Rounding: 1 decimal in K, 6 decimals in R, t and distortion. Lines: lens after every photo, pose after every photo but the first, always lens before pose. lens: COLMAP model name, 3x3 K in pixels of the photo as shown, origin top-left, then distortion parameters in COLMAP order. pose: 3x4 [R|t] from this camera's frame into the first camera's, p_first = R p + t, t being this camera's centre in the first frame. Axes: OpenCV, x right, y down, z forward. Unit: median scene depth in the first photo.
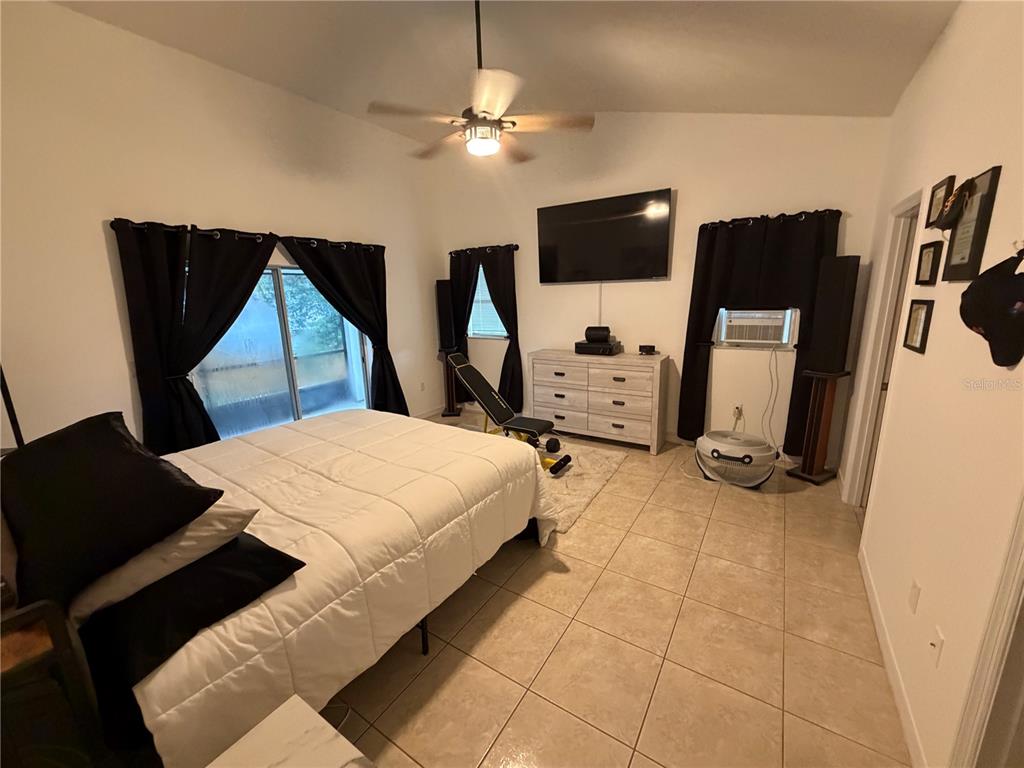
lens RADIAL K [[408.0, 0, 512.0], [0, 408.0, 384.0], [0, 0, 1]] dist [-0.000658, -0.000017]
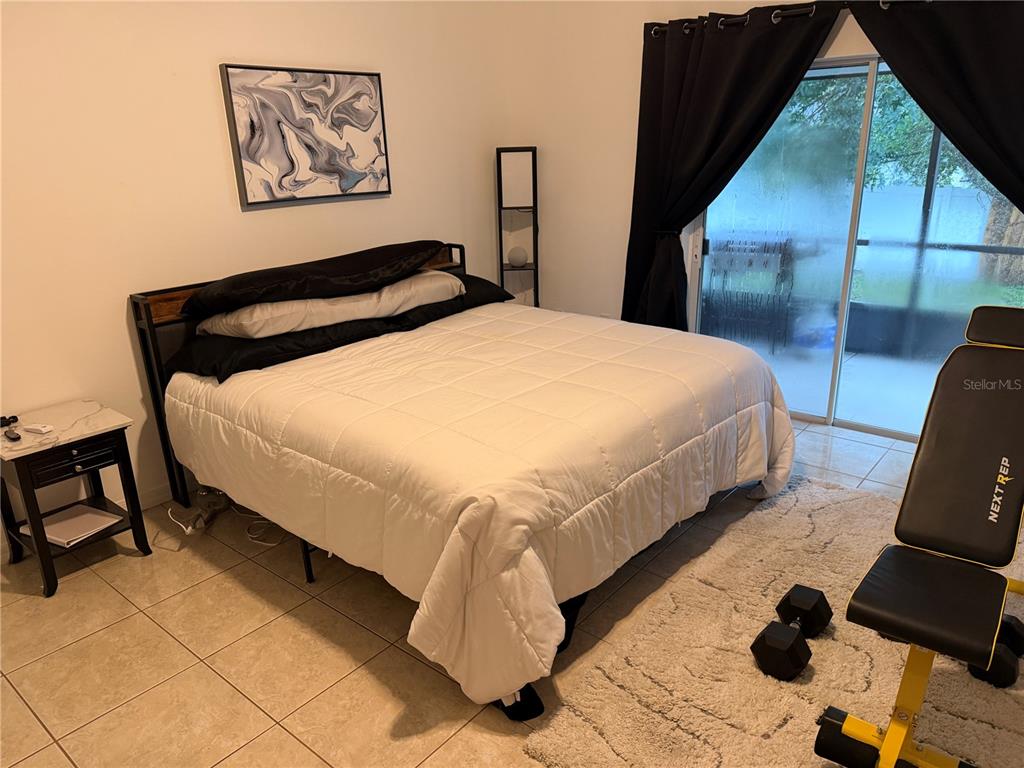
lens RADIAL K [[735.5, 0, 512.0], [0, 735.5, 384.0], [0, 0, 1]] dist [0.007165, 0.001993]
pose [[-0.121171, 0.347992, -0.929634, 0.882262], [-0.184702, 0.912274, 0.365569, -0.301174], [0.975296, 0.216002, -0.046267, 1.218392]]
